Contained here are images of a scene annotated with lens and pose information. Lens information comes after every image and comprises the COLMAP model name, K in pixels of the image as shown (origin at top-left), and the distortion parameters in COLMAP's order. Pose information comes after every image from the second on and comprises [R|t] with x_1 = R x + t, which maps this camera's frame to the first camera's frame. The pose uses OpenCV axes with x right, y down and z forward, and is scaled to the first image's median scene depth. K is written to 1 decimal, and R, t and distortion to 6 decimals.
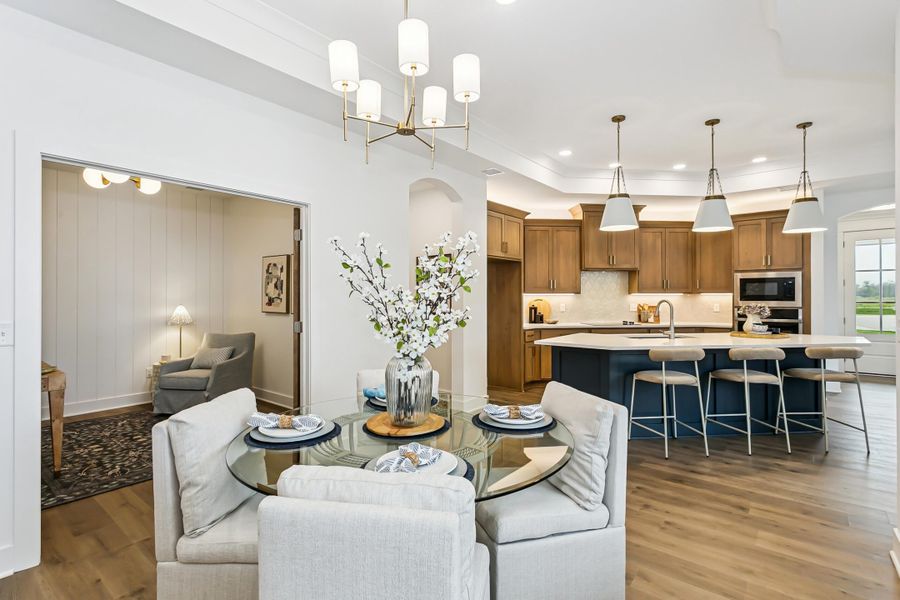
lens RADIAL K [[440.6, 0, 450.0], [0, 440.6, 300.0], [0, 0, 1]] dist [0.001700, 0.000330]
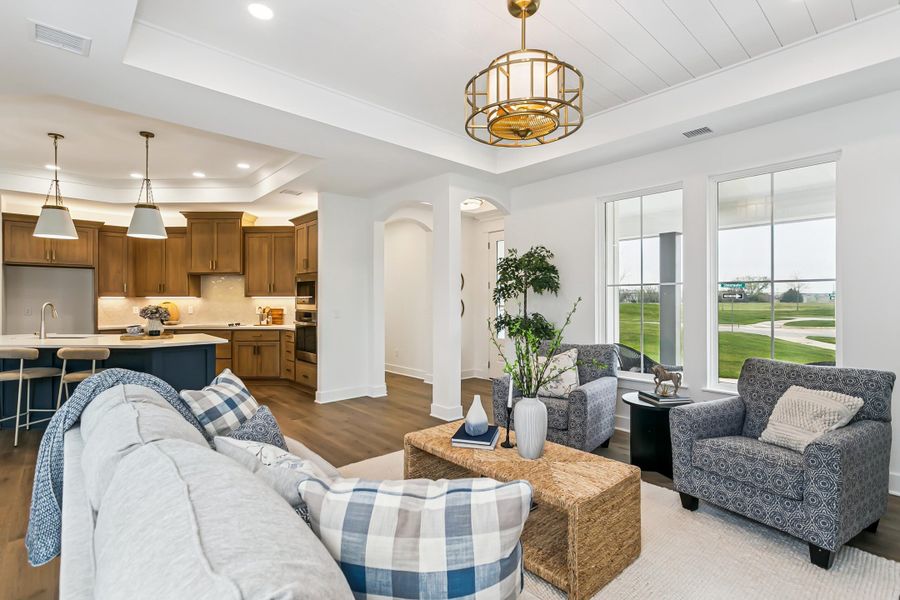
lens RADIAL K [[427.4, 0, 450.0], [0, 427.4, 300.0], [0, 0, 1]] dist [-0.000802, -0.000679]
pose [[0.989312, 0.001685, -0.145802, 1.333243], [-0.002889, 0.999963, -0.008044, -0.000114], [0.145783, 0.008379, 0.989281, 0.099745]]
